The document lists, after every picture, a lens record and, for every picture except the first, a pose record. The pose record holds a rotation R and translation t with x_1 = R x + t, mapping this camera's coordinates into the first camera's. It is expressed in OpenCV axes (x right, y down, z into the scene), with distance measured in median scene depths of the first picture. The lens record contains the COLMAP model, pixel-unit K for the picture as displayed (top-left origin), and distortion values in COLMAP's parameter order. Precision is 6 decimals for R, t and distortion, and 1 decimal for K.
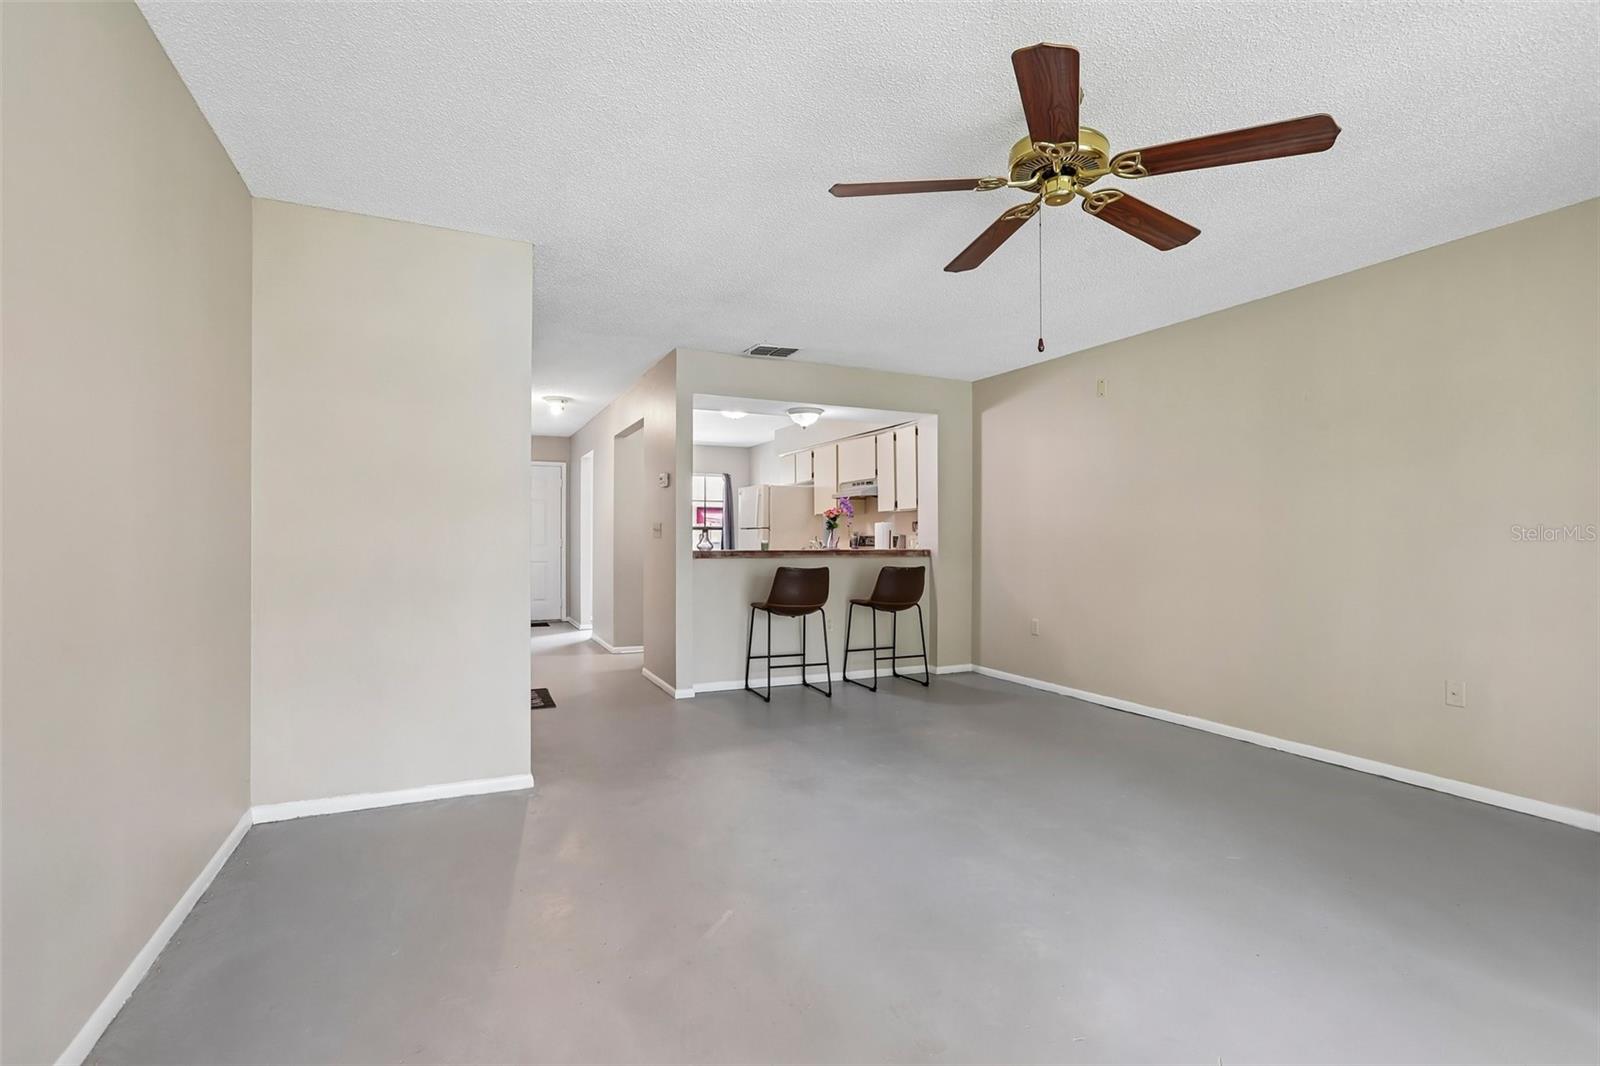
lens RADIAL K [[738.8, 0, 800.0], [0, 738.8, 533.0], [0, 0, 1]] dist [-0.031768, 0.022155]
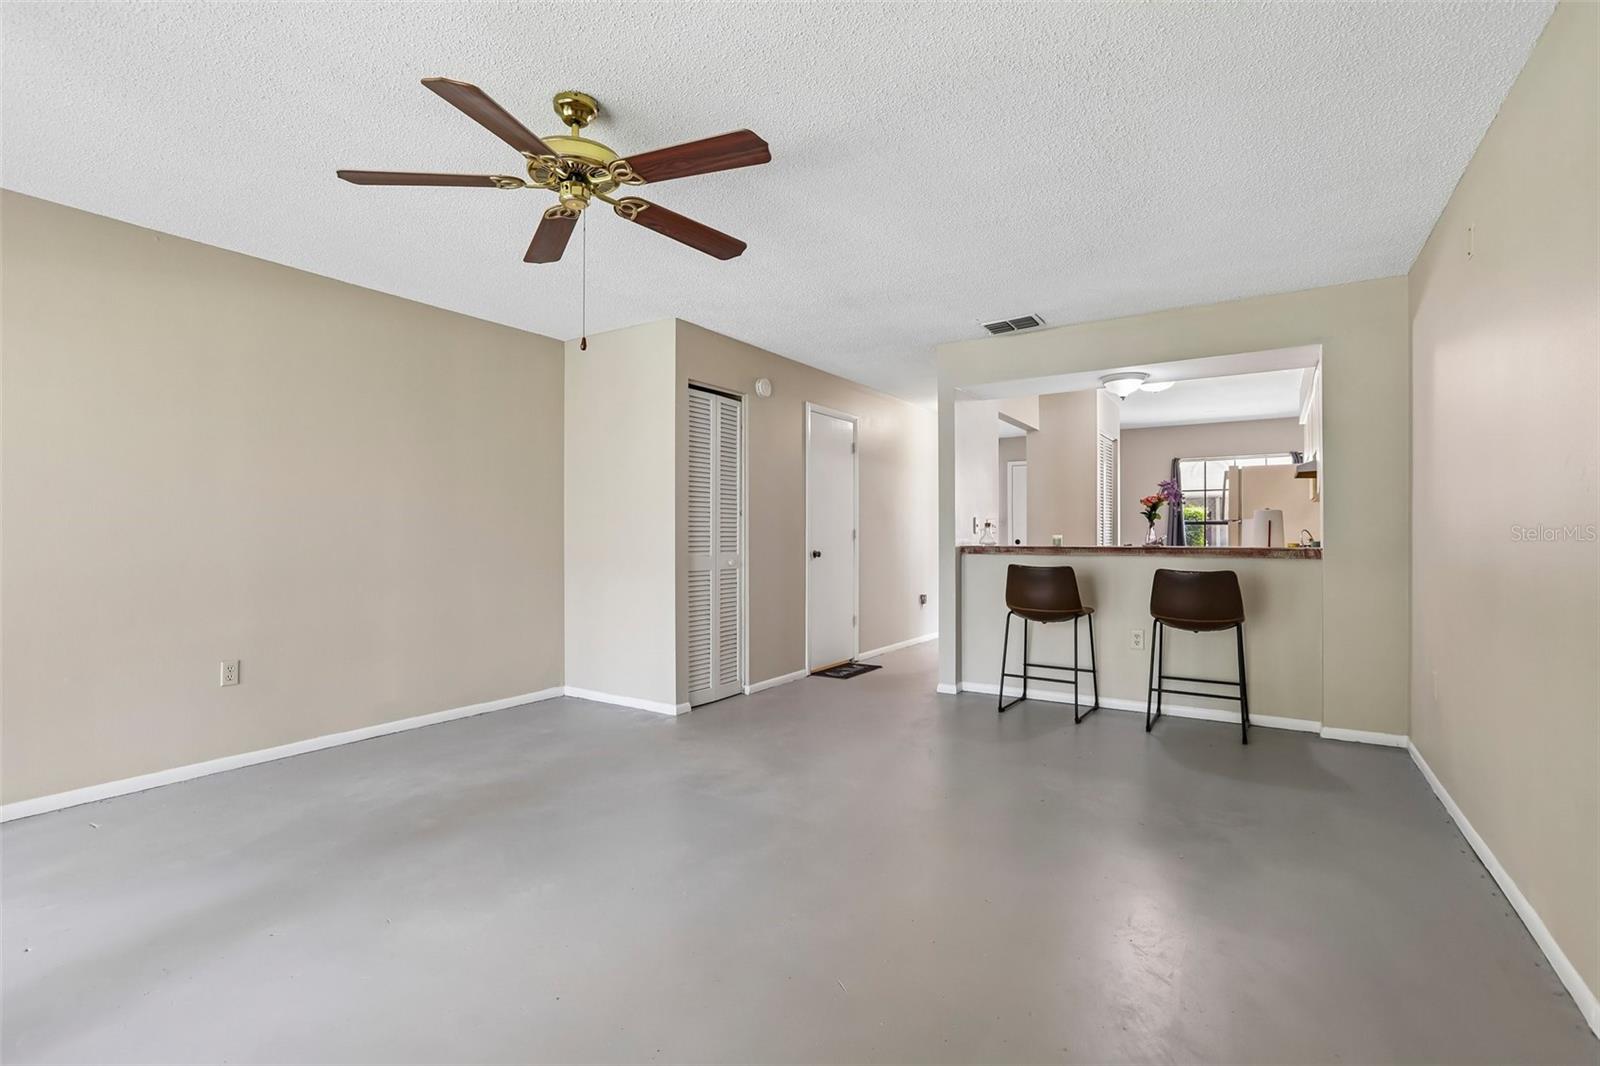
lens RADIAL K [[738.8, 0, 800.0], [0, 738.8, 533.0], [0, 0, 1]] dist [-0.031768, 0.022155]
pose [[0.524236, -0.004751, -0.851560, 0.498307], [0.007456, 0.999972, -0.000990, 0.005689], [0.851540, -0.005830, 0.524257, 0.258417]]
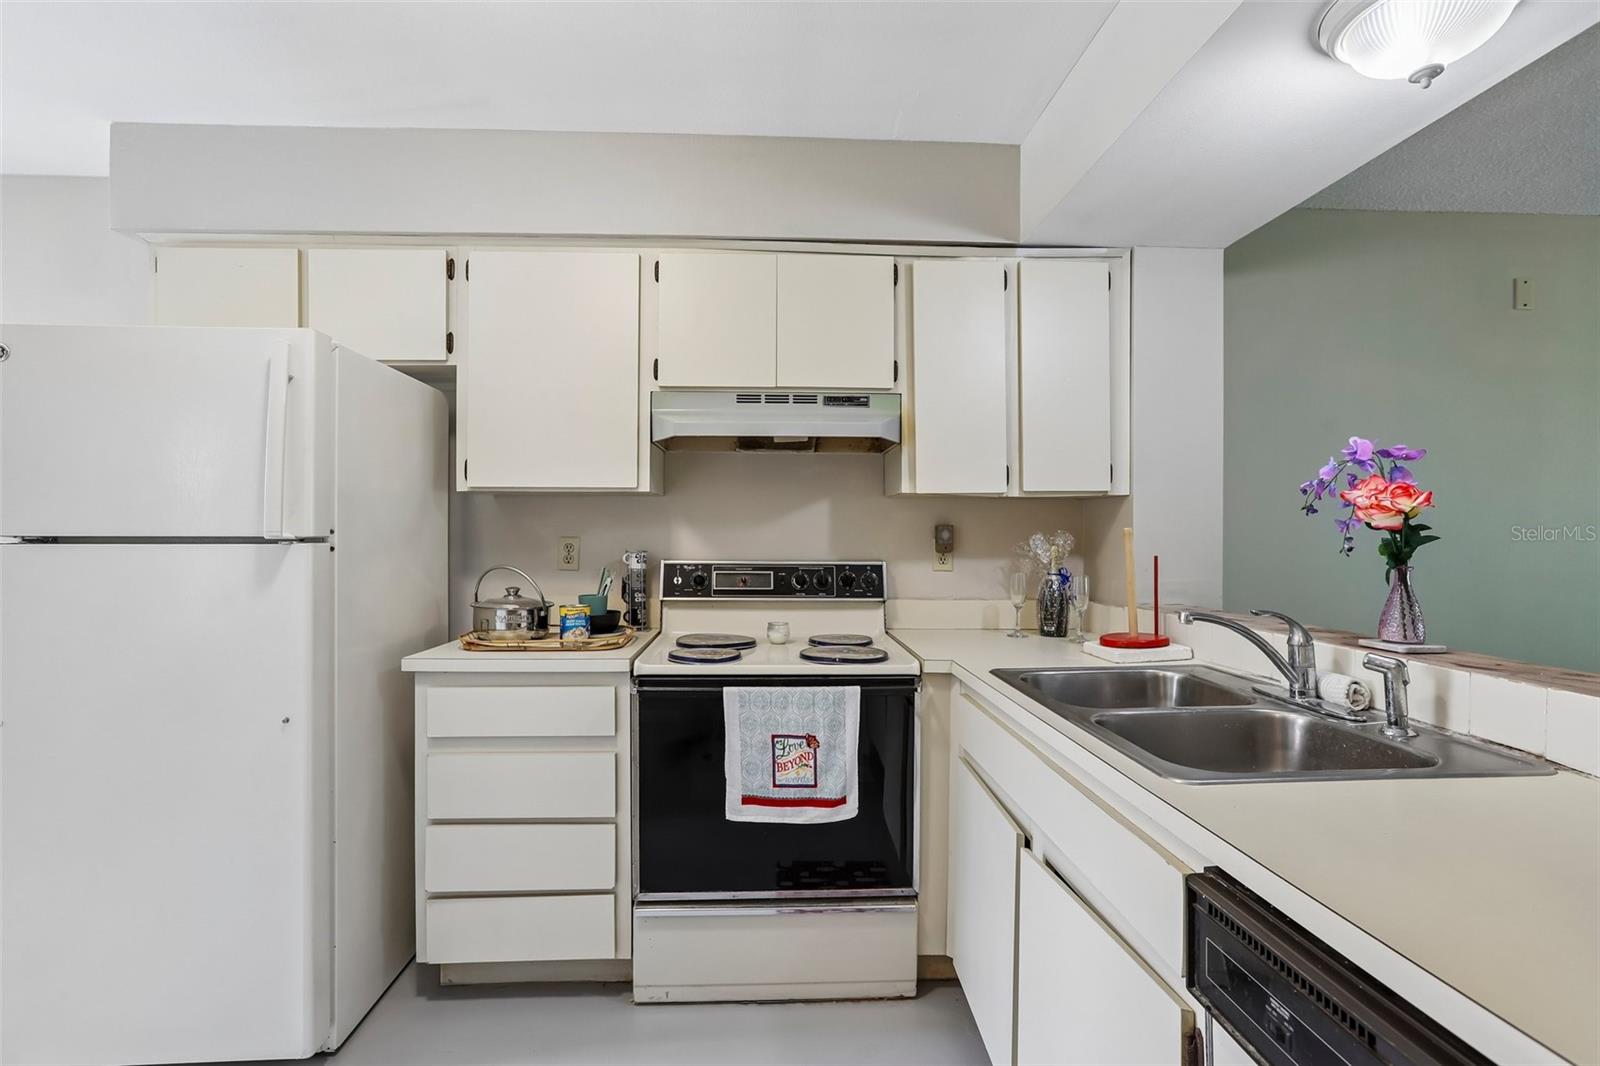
lens RADIAL K [[755.6, 0, 793.9], [0, 755.6, 530.4], [0, 0, 1]] dist [-0.032051, 0.019013]
pose [[0.376981, 0.007871, 0.926187, -0.257992], [-0.003736, 0.999969, -0.006977, -0.010443], [-0.926213, -0.000830, 0.376999, 1.051870]]
